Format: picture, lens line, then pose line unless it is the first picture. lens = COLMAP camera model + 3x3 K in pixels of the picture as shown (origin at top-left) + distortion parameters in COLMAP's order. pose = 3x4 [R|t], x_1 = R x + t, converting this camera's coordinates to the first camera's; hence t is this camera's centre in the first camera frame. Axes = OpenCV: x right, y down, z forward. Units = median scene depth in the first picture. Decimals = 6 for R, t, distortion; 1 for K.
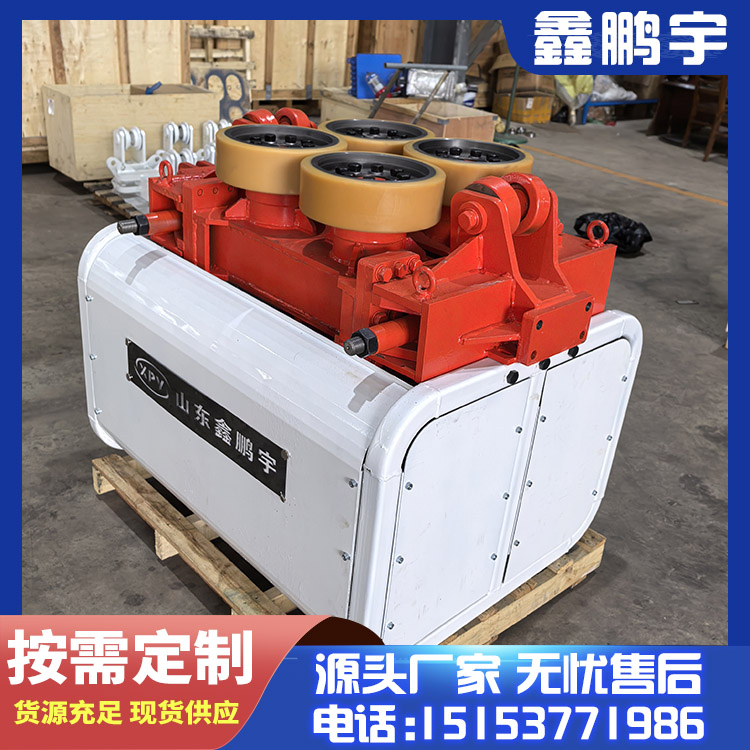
lens RADIAL K [[796.4, 0, 374.7], [0, 796.4, 372.9], [0, 0, 1]] dist [0.008191, -0.021656]
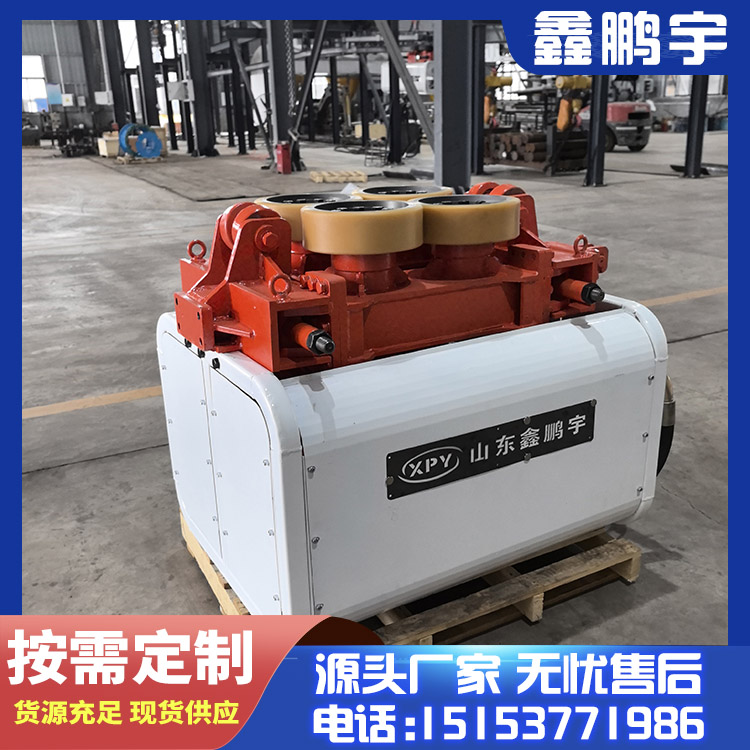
lens RADIAL K [[800.8, 0, 375.0], [0, 800.8, 375.0], [0, 0, 1]] dist [-0.007692, -0.001511]
pose [[0.245701, -0.407198, 0.879671, -0.429256], [0.485032, 0.837359, 0.252138, -0.140907], [-0.839270, 0.364718, 0.403244, 0.245163]]
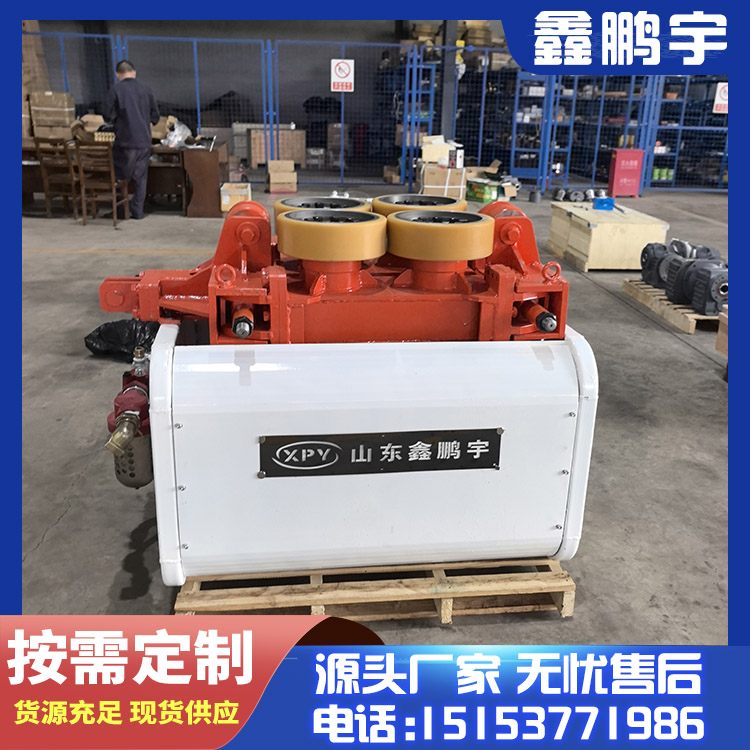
lens RADIAL K [[794.6, 0, 375.0], [0, 794.6, 375.0], [0, 0, 1]] dist [0.011455, -0.017659]
pose [[0.586383, -0.338025, 0.736135, -0.379691], [0.395306, 0.912623, 0.104178, -0.065304], [-0.707028, 0.229910, 0.668770, 0.078291]]
